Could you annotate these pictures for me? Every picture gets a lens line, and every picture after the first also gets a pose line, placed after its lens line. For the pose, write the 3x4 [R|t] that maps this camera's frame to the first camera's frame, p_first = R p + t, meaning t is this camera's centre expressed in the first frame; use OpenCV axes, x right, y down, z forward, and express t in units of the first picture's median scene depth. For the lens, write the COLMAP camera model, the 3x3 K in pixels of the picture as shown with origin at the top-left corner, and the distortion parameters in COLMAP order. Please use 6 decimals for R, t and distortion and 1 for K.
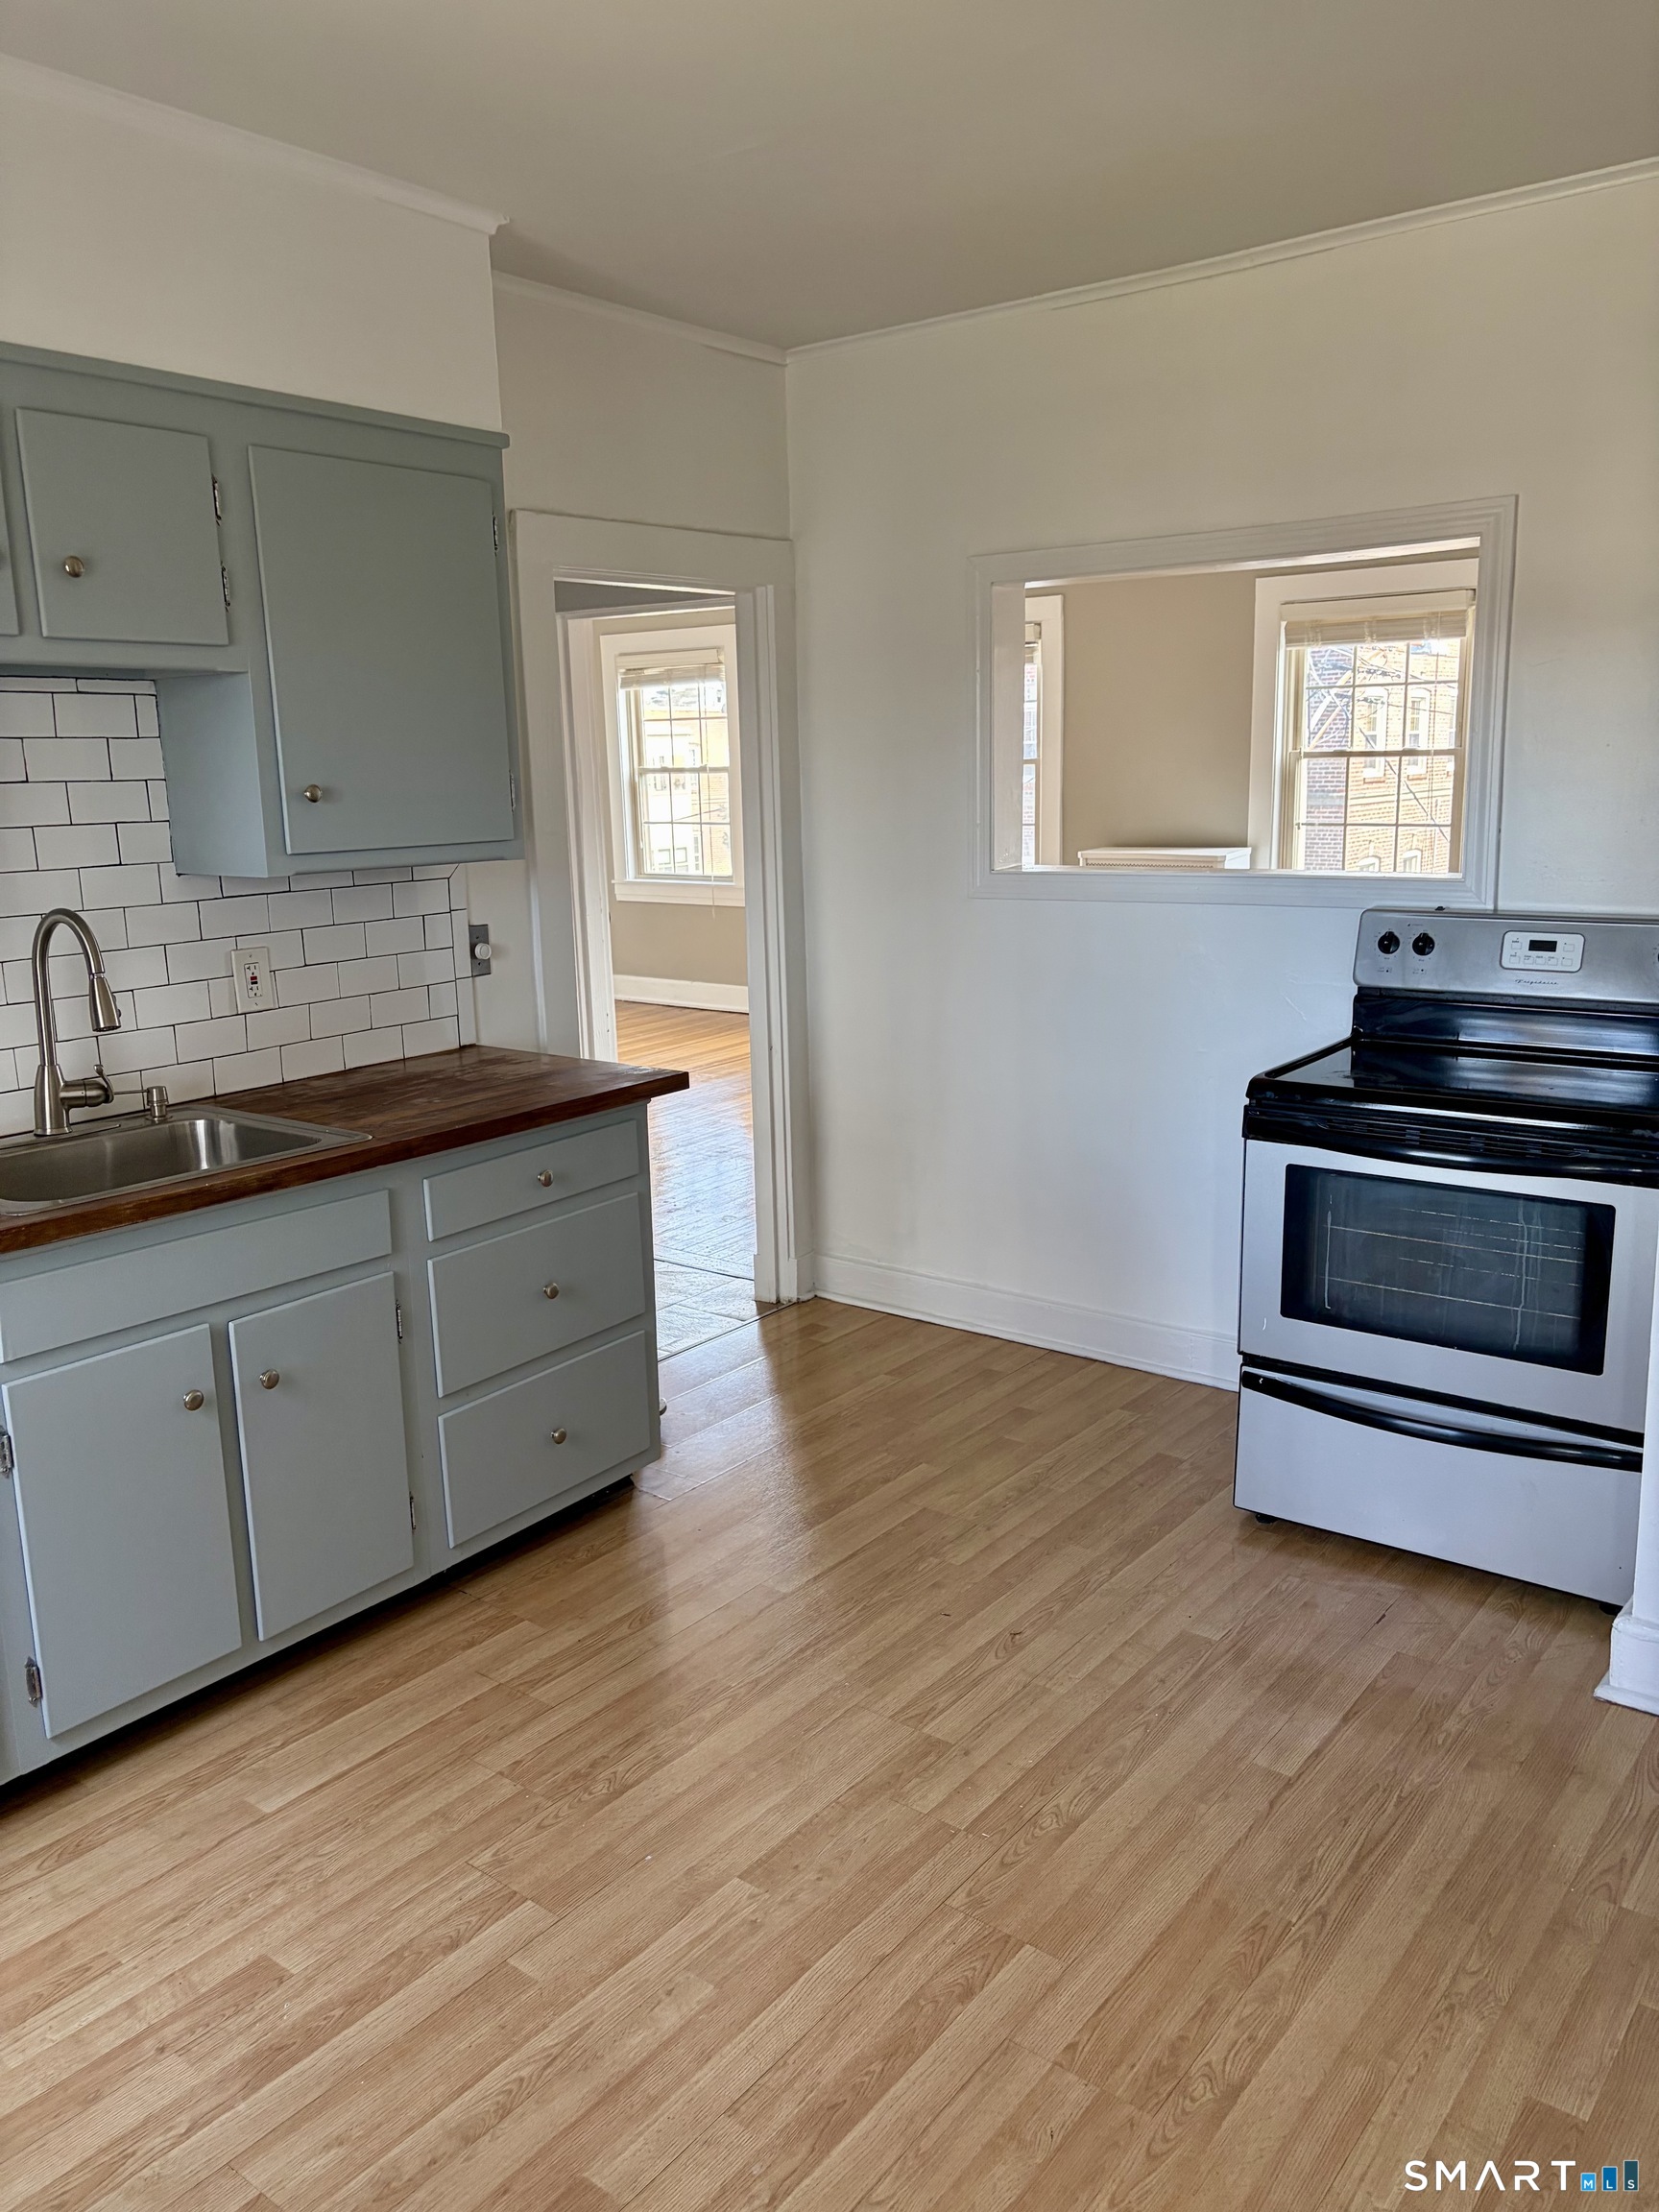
lens RADIAL K [[1671.9, 0, 826.9], [0, 1671.9, 1112.1], [0, 0, 1]] dist [0.047124, -0.043198]
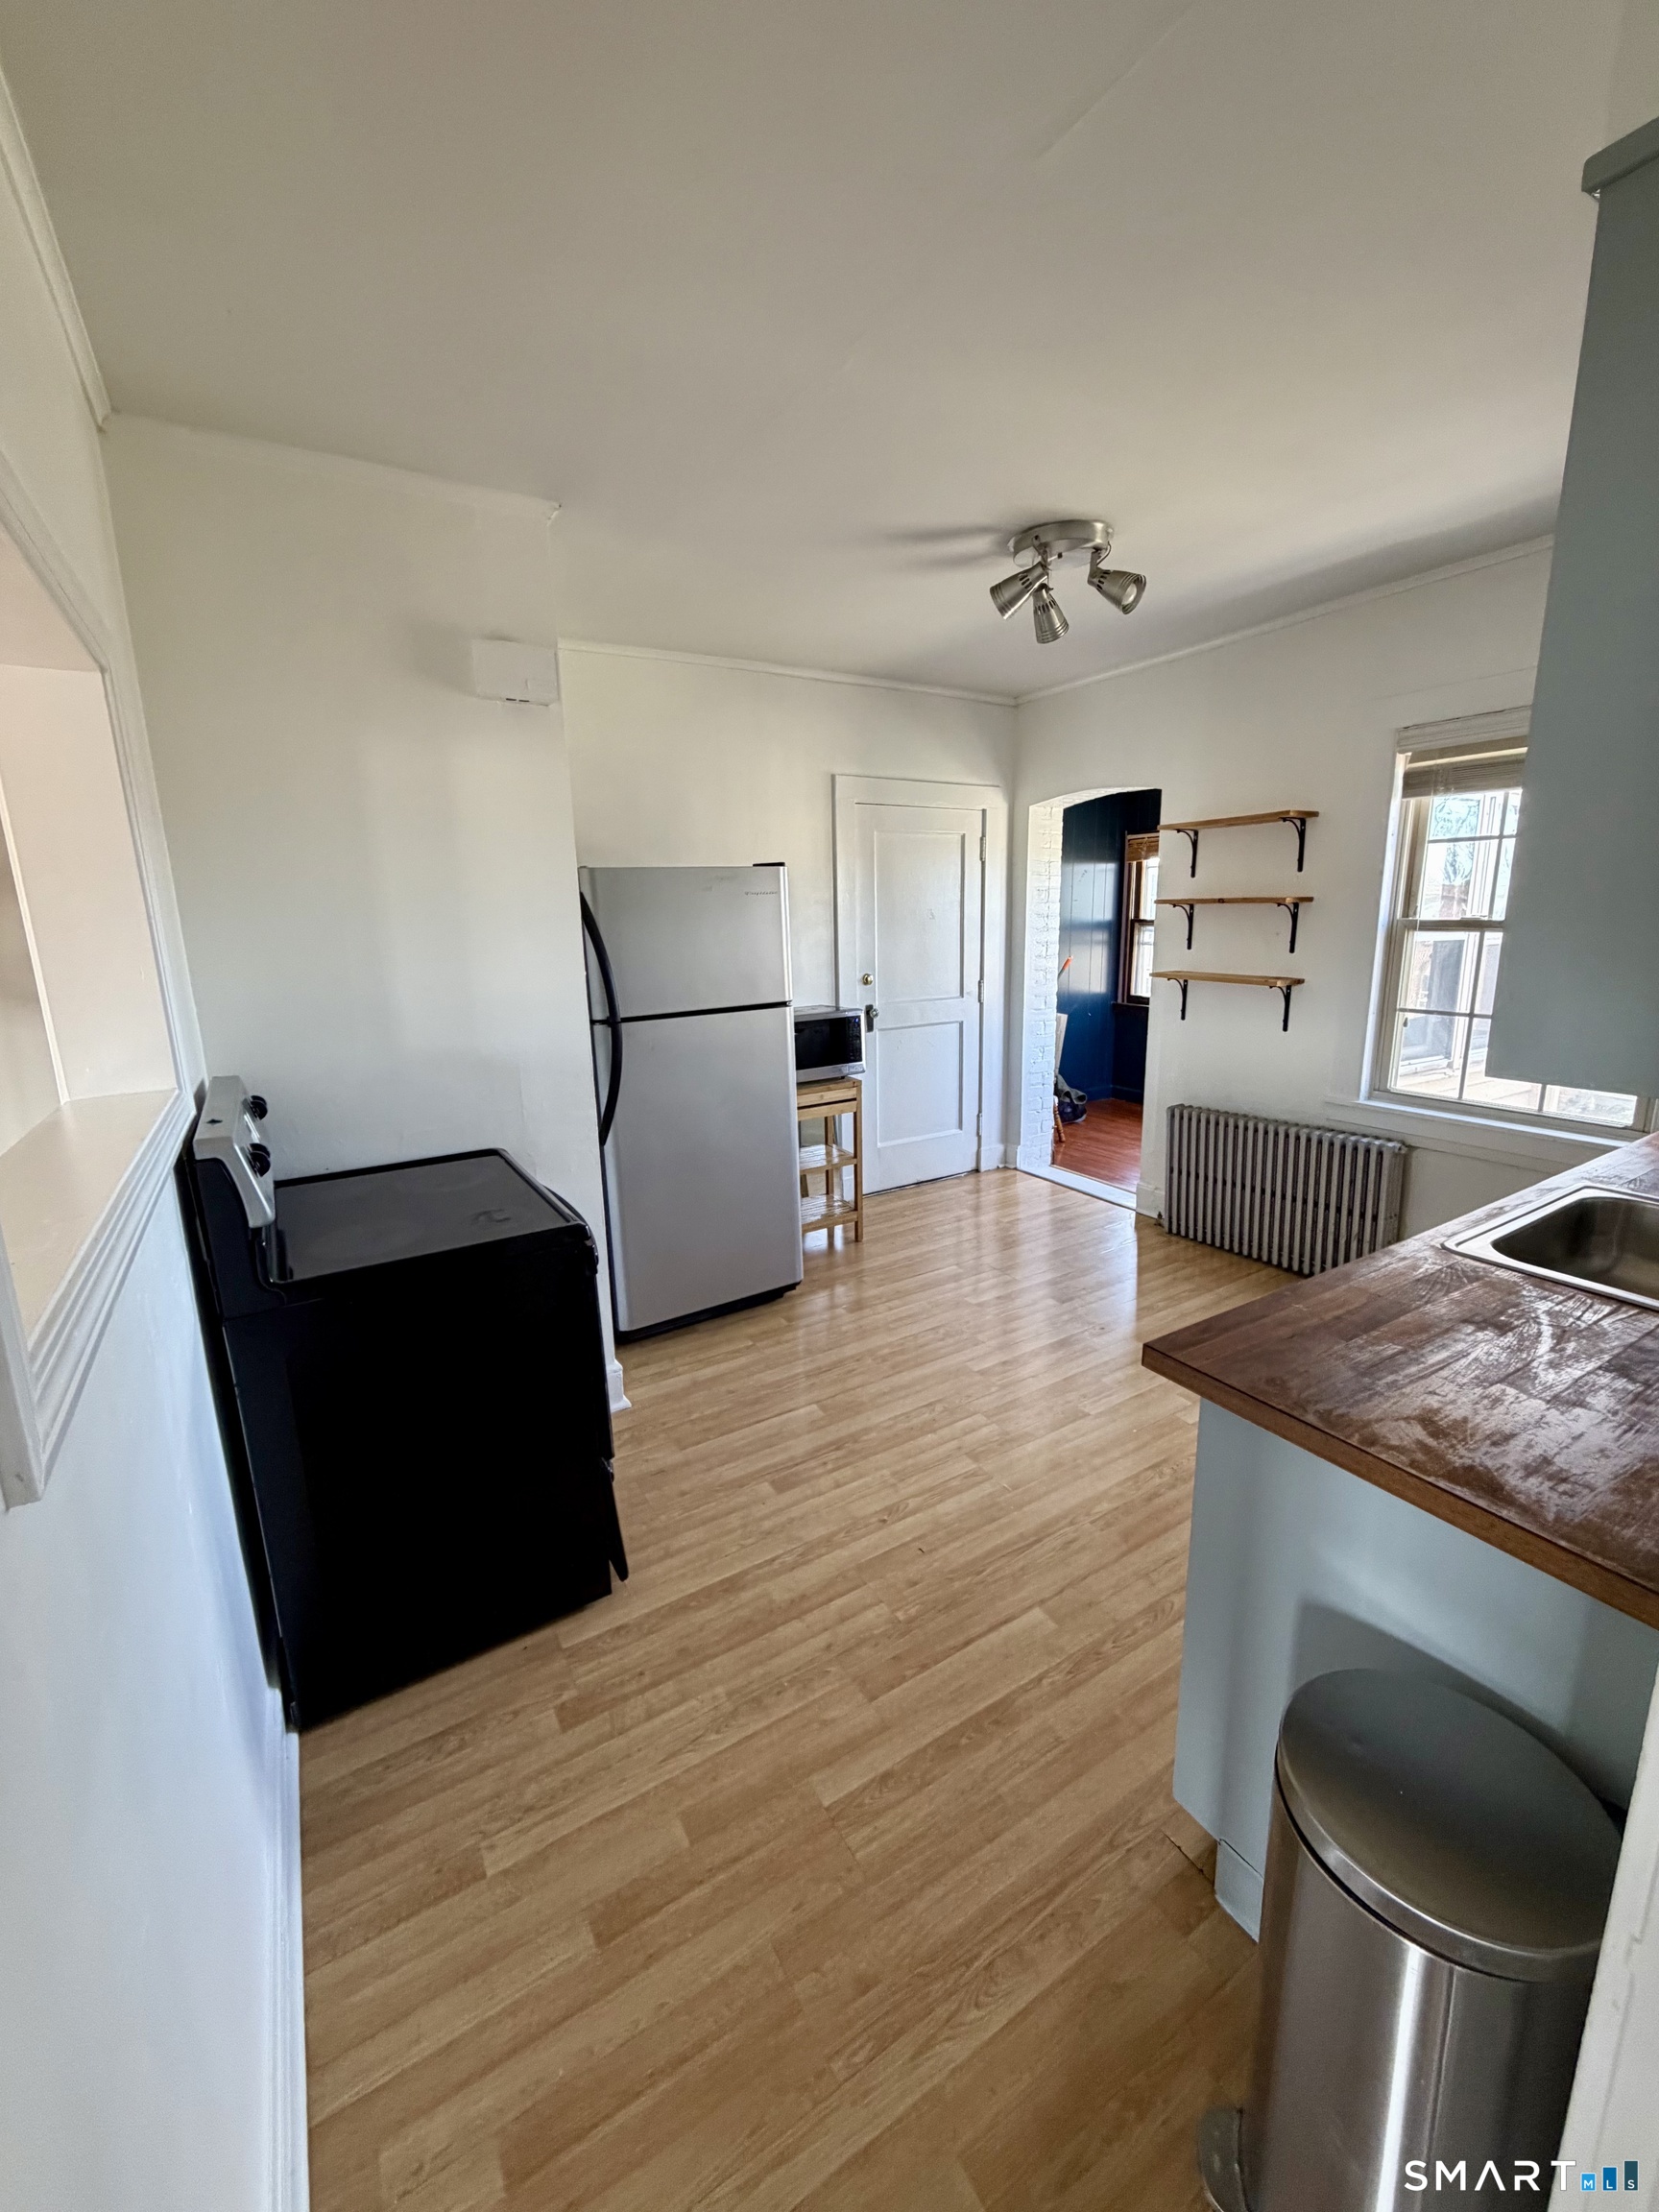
lens RADIAL K [[879.3, 0, 834.1], [0, 879.3, 1094.1], [0, 0, 1]] dist [-0.002066, 0.000577]
pose [[-0.936023, -0.027908, 0.350830, -0.108400], [0.116761, 0.915766, 0.384369, -0.337342], [-0.332005, 0.400742, -0.853920, 1.595278]]
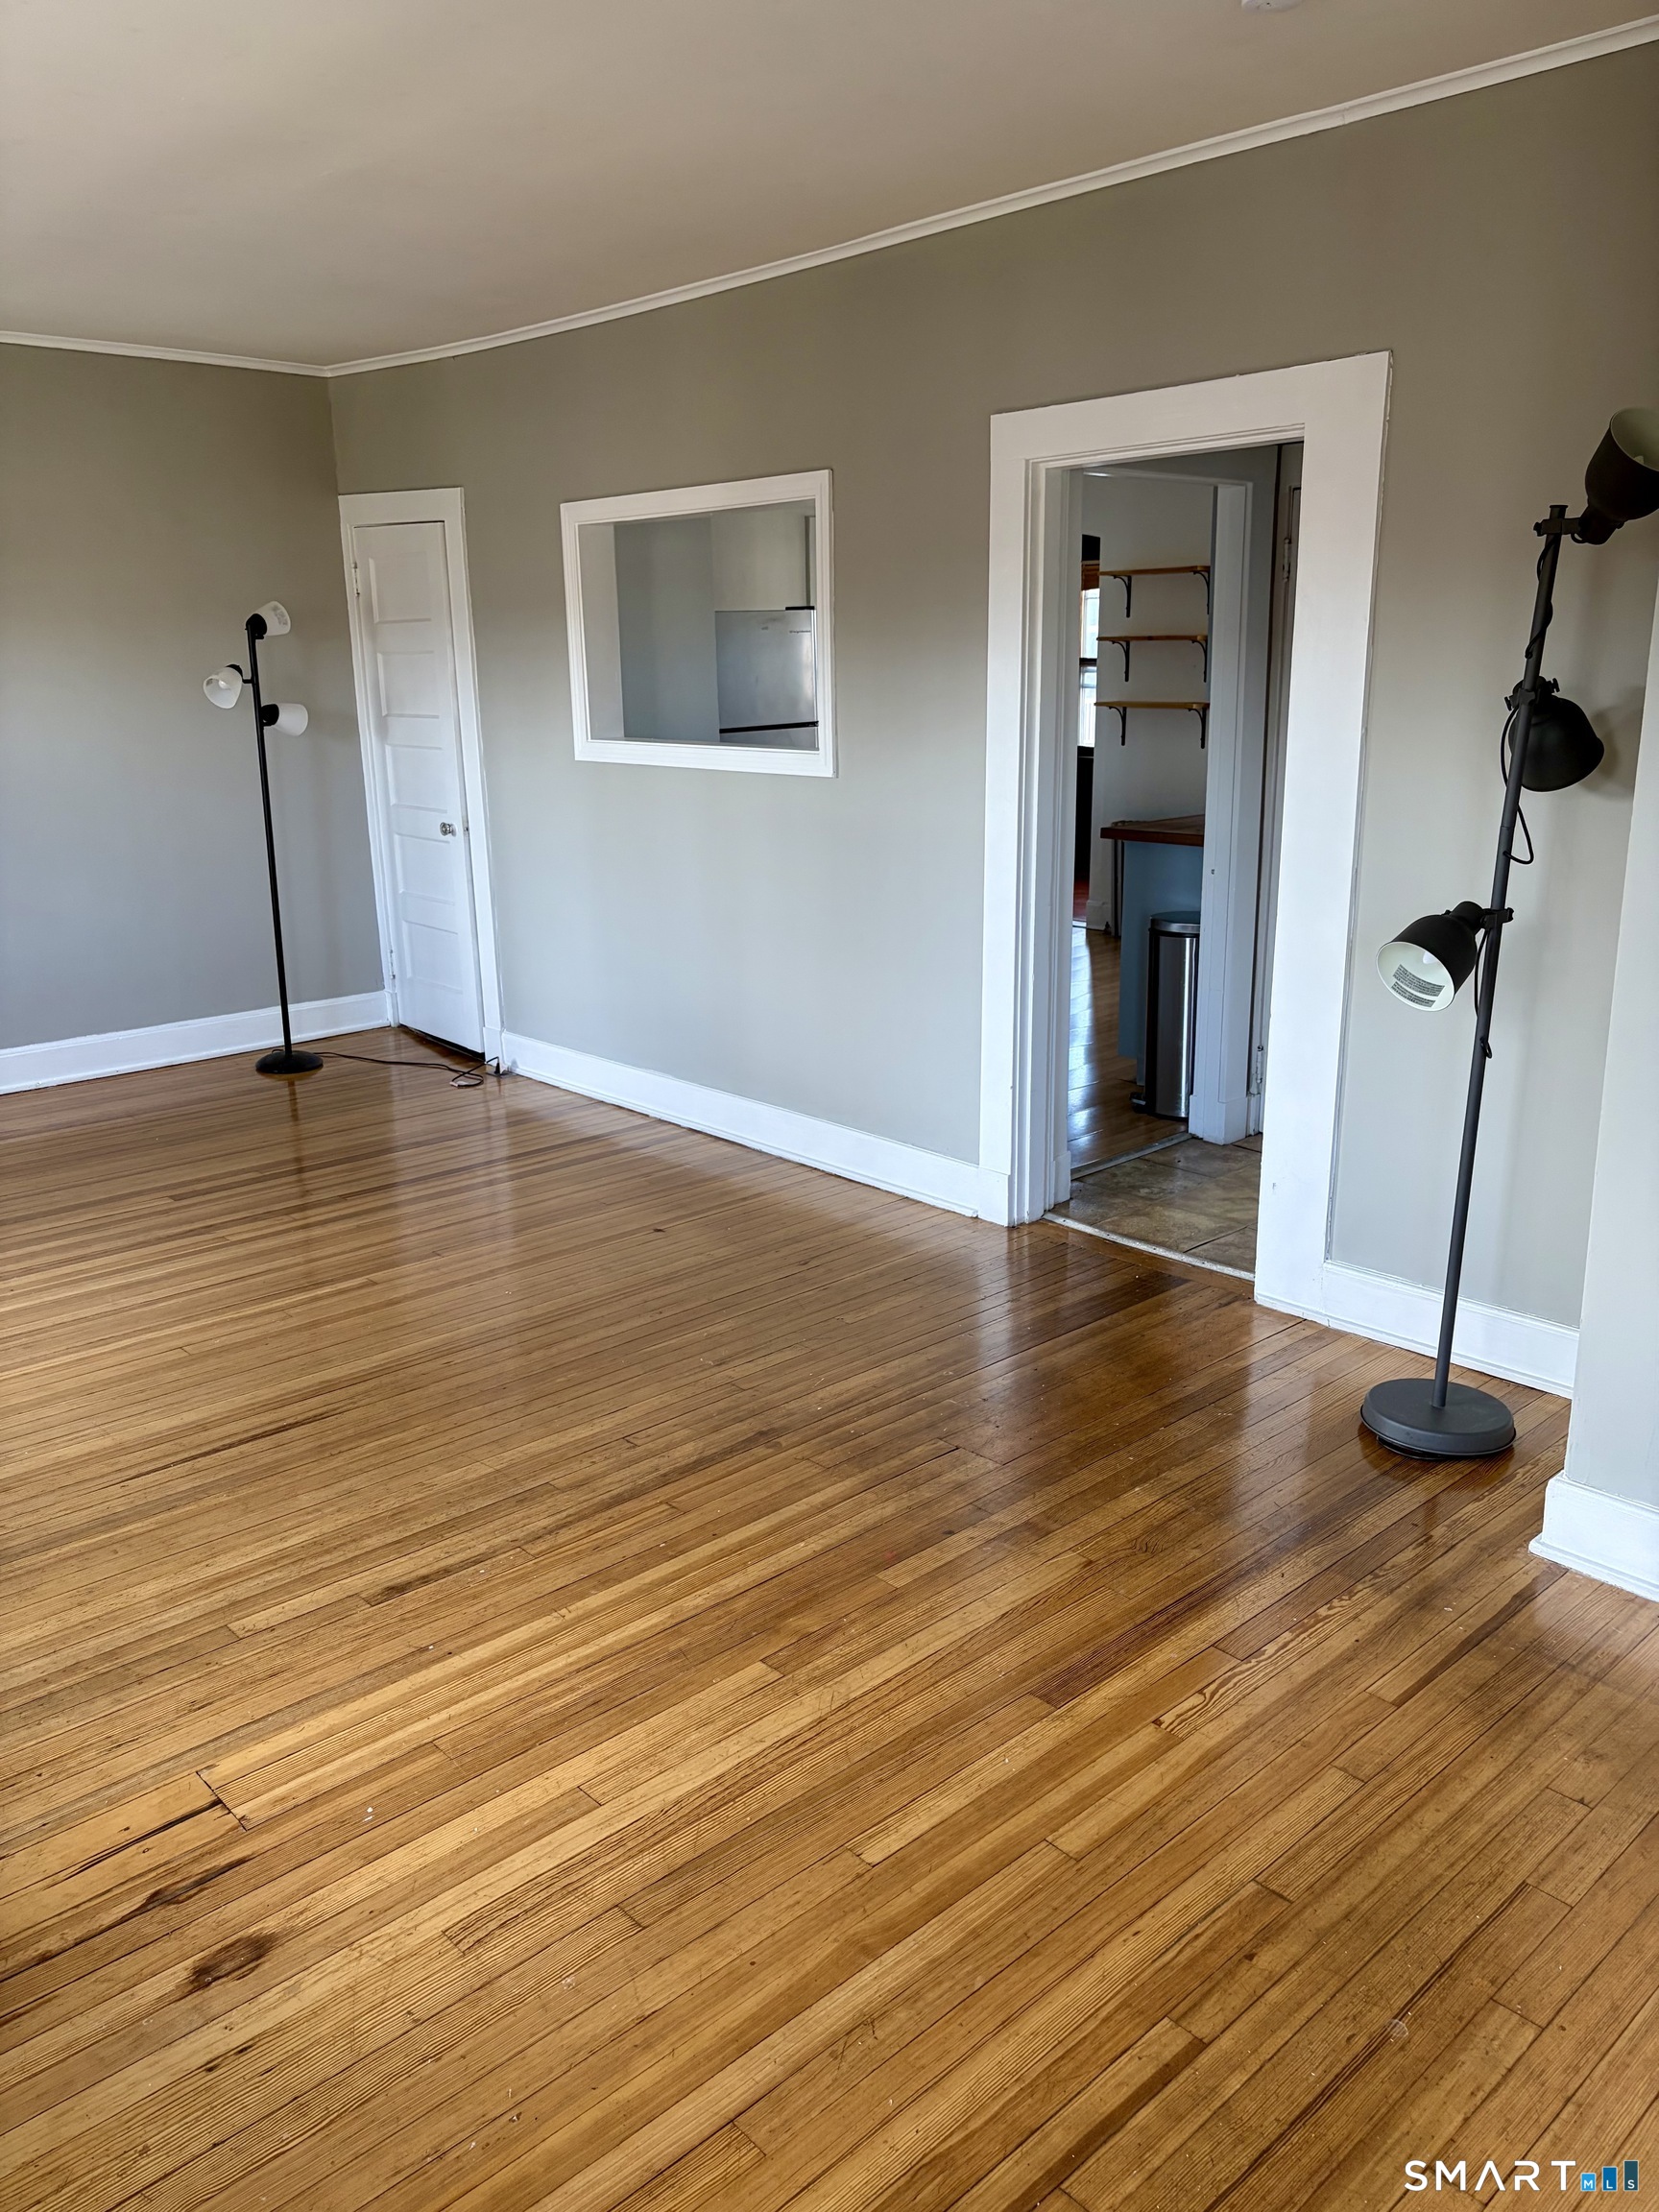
lens RADIAL K [[1671.9, 0, 825.6], [0, 1671.9, 1103.8], [0, 0, 1]] dist [0.047124, -0.043198]
pose [[-0.985070, -0.003839, 0.172110, -0.129313], [0.075799, 0.887954, 0.453643, -0.688108], [-0.154567, 0.459916, -0.874406, 3.225426]]
